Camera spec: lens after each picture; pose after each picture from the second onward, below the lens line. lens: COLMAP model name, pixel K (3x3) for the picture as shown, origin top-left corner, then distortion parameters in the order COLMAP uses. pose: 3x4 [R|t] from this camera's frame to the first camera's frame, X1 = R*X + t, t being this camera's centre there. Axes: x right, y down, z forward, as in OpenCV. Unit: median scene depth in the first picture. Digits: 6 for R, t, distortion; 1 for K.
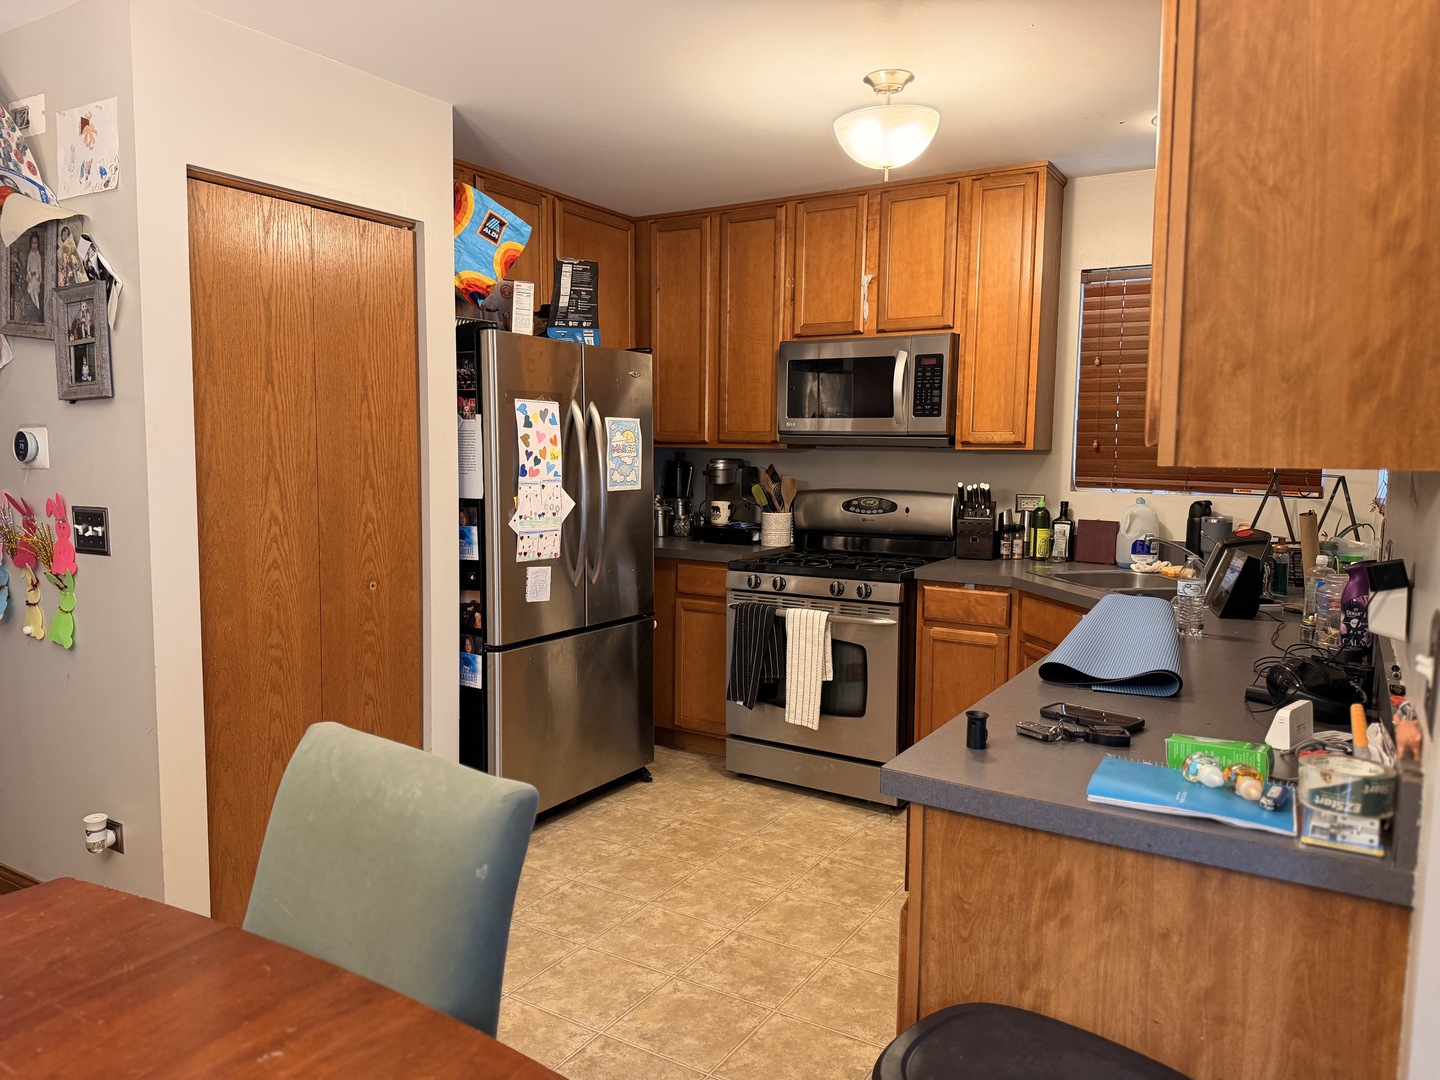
lens RADIAL K [[1019.8, 0, 720.0], [0, 1019.8, 543.3], [0, 0, 1]] dist [0.063046, -0.059725]
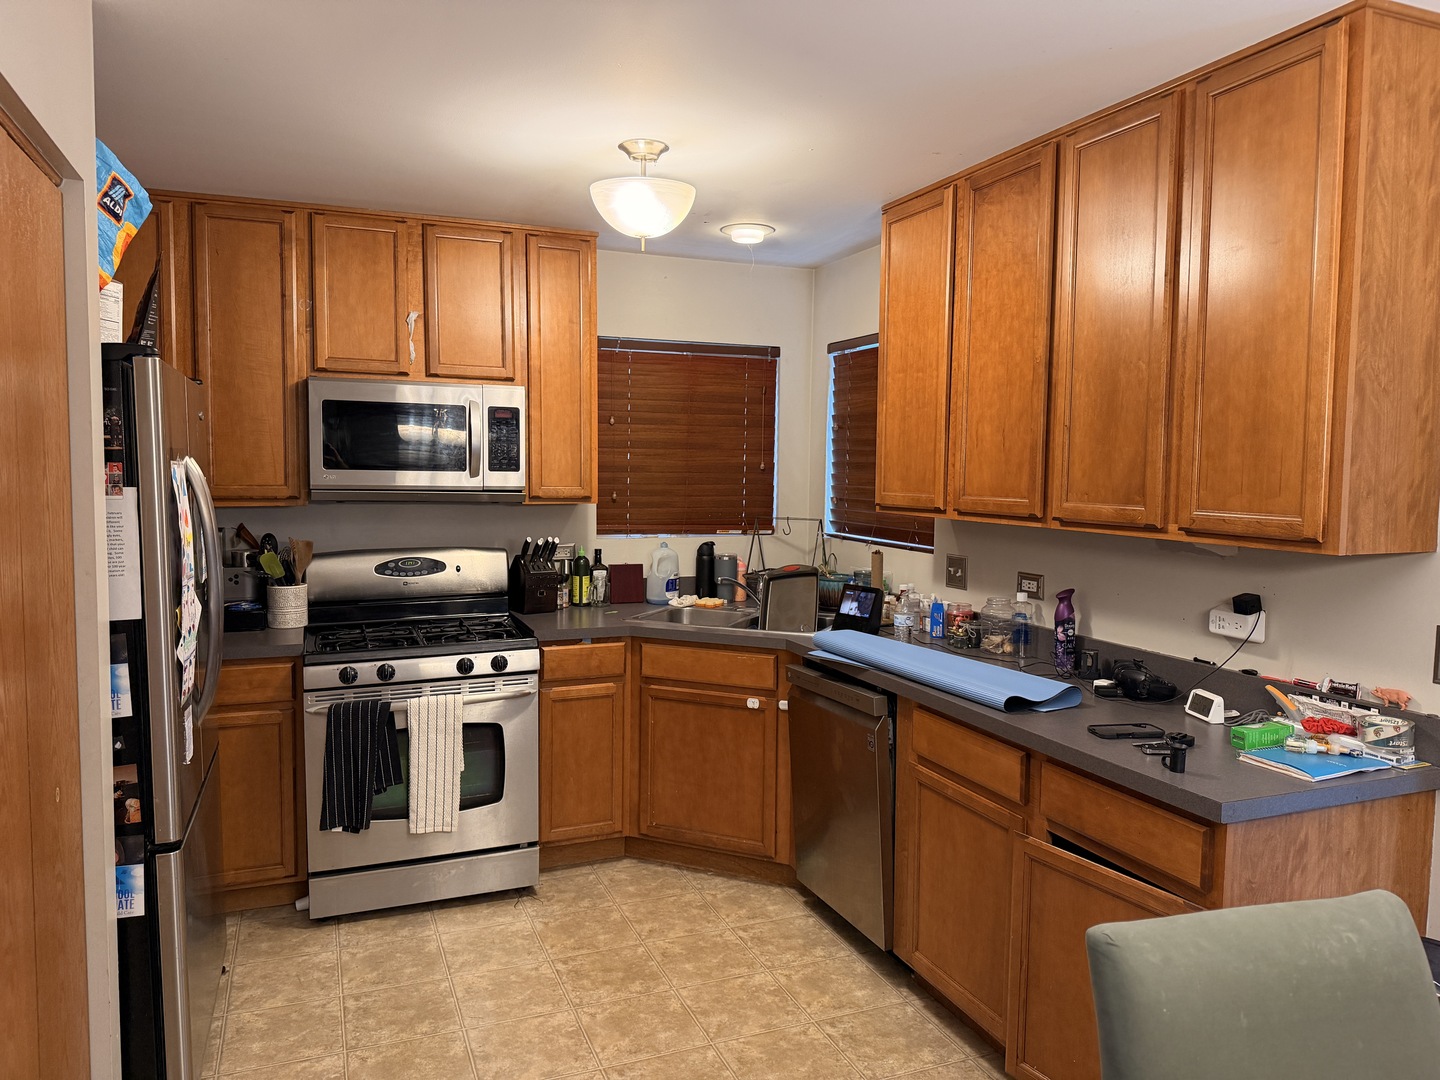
lens RADIAL K [[1019.8, 0, 732.9], [0, 1019.8, 539.1], [0, 0, 1]] dist [0.063046, -0.059725]
pose [[0.582976, -0.064722, 0.809907, -0.461432], [0.076131, 0.996788, 0.024857, -0.069863], [-0.808915, 0.047168, 0.586031, 0.276828]]
